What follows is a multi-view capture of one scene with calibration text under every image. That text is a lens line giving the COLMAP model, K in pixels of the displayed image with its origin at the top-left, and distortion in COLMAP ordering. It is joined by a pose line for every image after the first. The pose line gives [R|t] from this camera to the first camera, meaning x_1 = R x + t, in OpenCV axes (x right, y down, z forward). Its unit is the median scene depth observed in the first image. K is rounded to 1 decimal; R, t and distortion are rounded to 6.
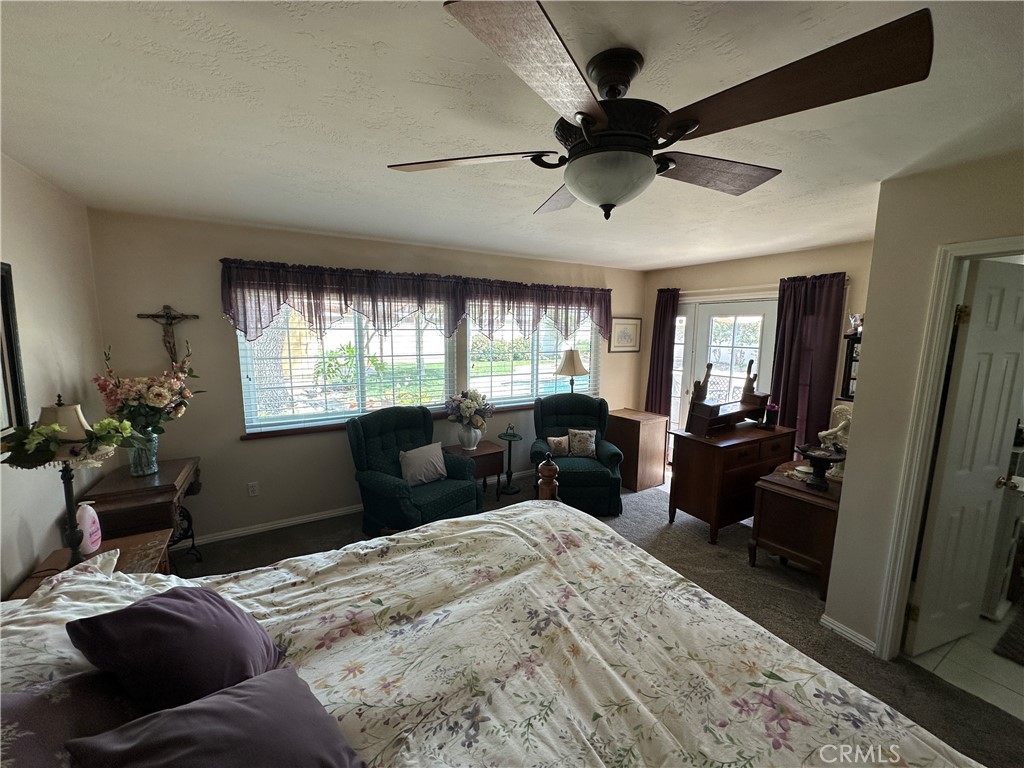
lens RADIAL K [[406.4, 0, 512.4], [0, 406.4, 385.7], [0, 0, 1]] dist [-0.003516, 0.000607]
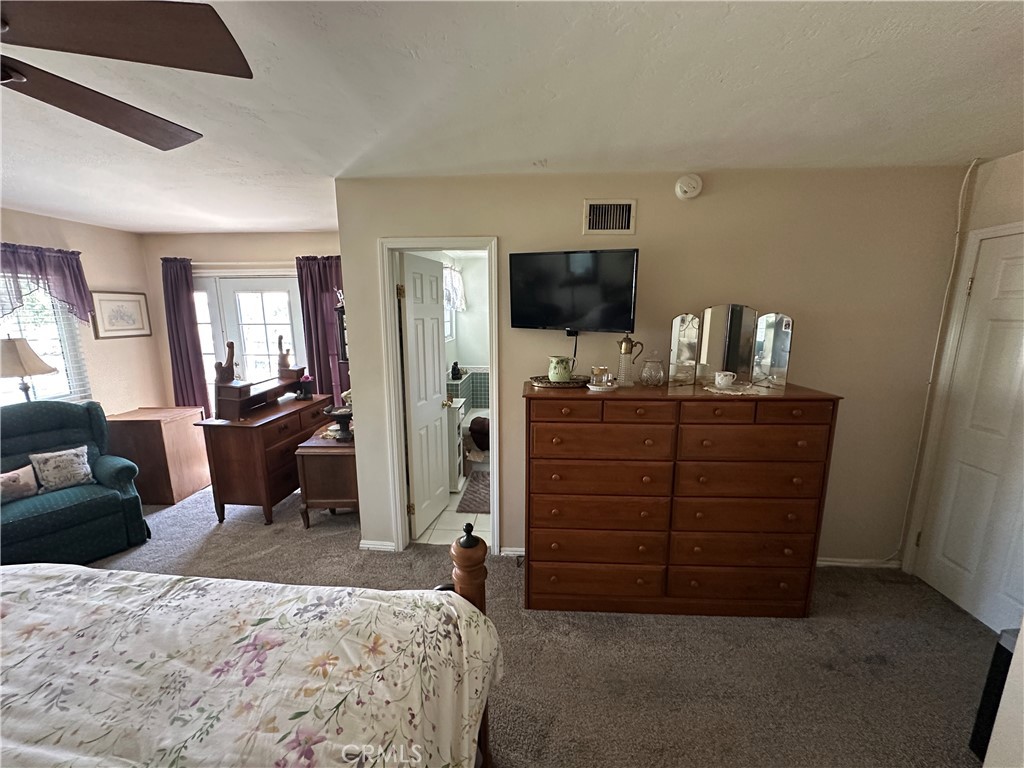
lens RADIAL K [[406.4, 0, 512.5], [0, 406.4, 386.0], [0, 0, 1]] dist [-0.003516, 0.000607]
pose [[0.564320, -0.163783, 0.809147, 0.083702], [0.124294, 0.985807, 0.112856, 0.020583], [-0.816146, 0.036885, 0.576668, -0.063003]]
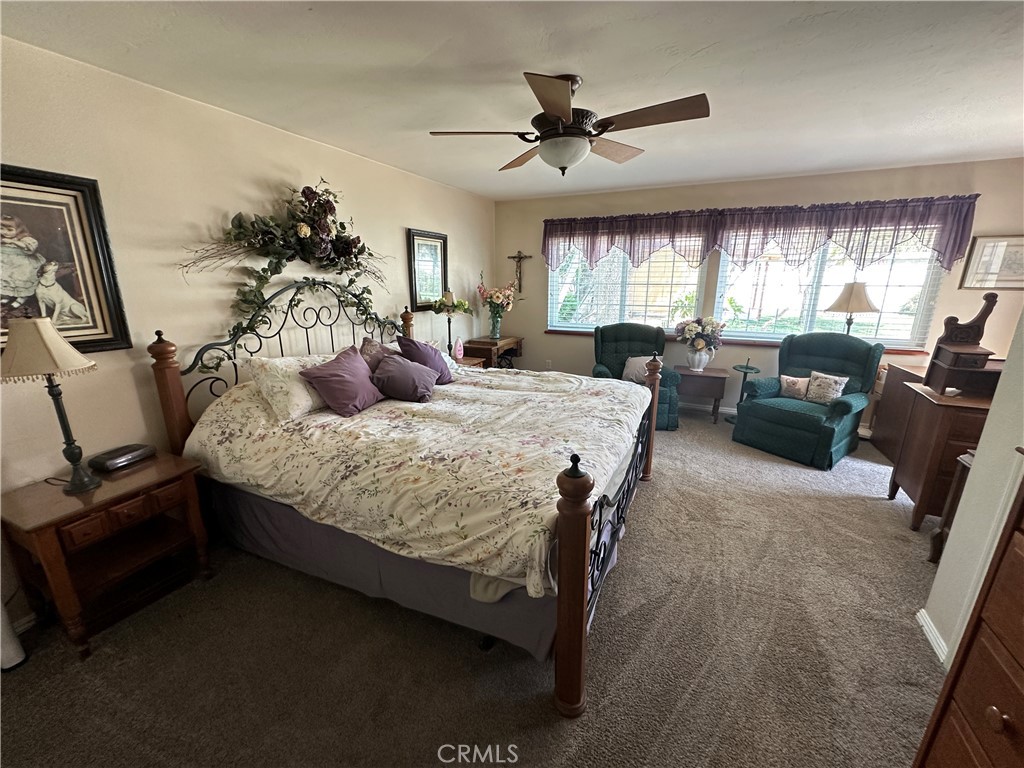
lens RADIAL K [[406.4, 0, 509.8], [0, 406.4, 382.5], [0, 0, 1]] dist [-0.003516, 0.000607]
pose [[0.562136, 0.201146, -0.802212, 0.619761], [-0.108359, 0.979525, 0.169675, 0.066452], [0.819916, -0.008454, 0.572422, -0.066780]]
